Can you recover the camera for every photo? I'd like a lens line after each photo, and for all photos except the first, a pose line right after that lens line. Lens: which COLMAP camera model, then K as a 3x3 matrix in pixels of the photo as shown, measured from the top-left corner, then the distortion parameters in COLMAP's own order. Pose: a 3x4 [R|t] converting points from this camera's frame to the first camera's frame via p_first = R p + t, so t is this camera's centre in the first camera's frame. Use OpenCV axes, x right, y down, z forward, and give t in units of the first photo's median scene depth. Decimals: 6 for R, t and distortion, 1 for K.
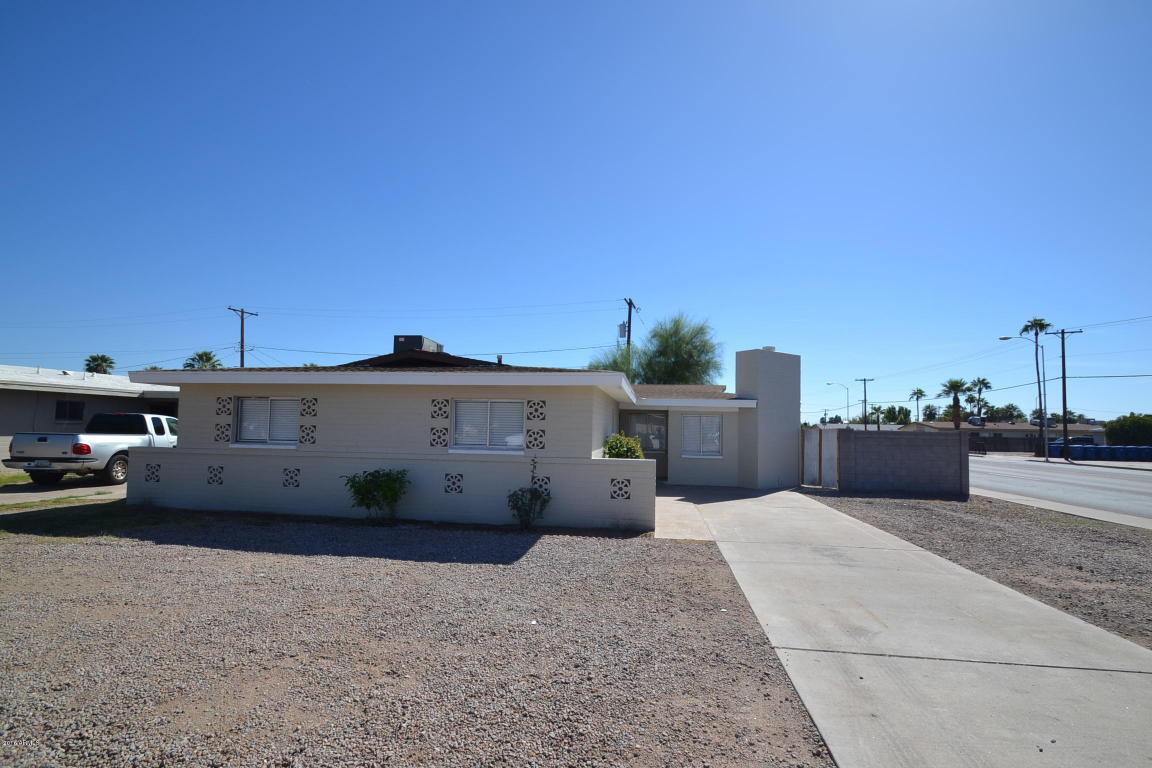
lens RADIAL K [[517.5, 0, 579.7], [0, 517.5, 400.8], [0, 0, 1]] dist [0.014820, -0.016525]
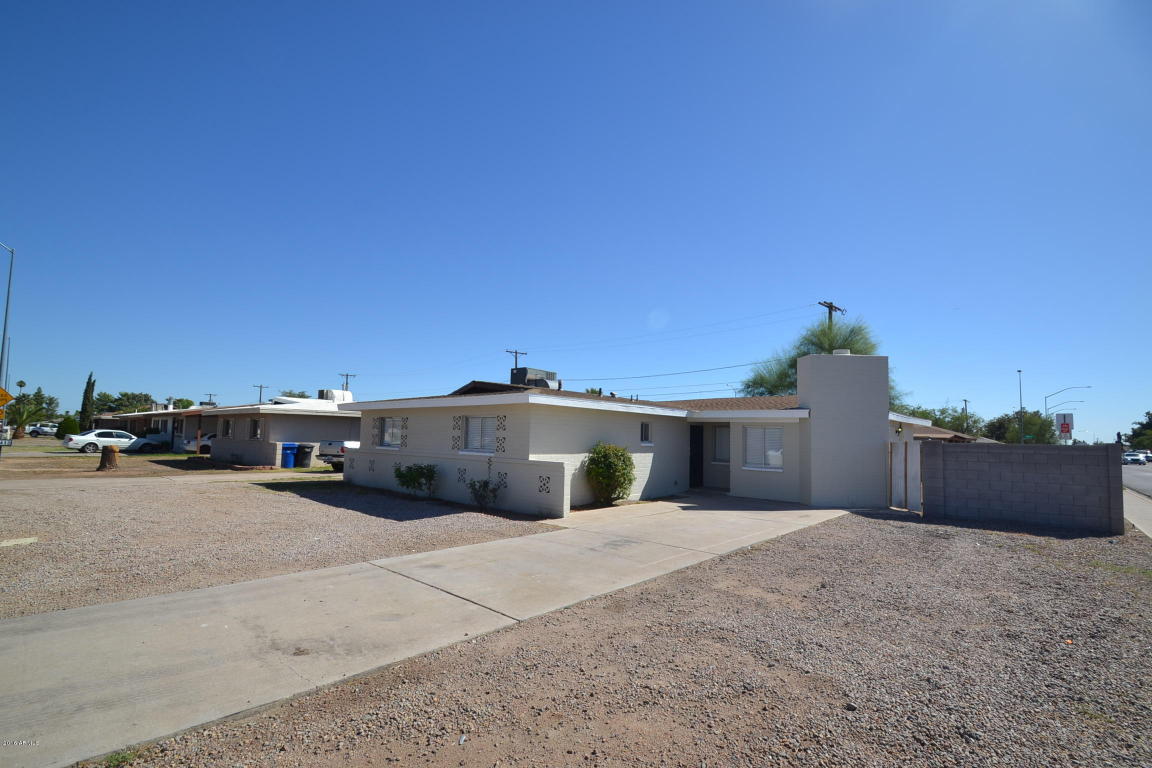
lens RADIAL K [[517.5, 0, 579.7], [0, 517.5, 400.8], [0, 0, 1]] dist [0.014820, -0.016525]
pose [[0.832579, -0.038152, -0.552590, 0.646176], [0.020259, 0.999055, -0.038452, 0.012956], [0.553535, 0.020820, 0.832565, -0.004780]]
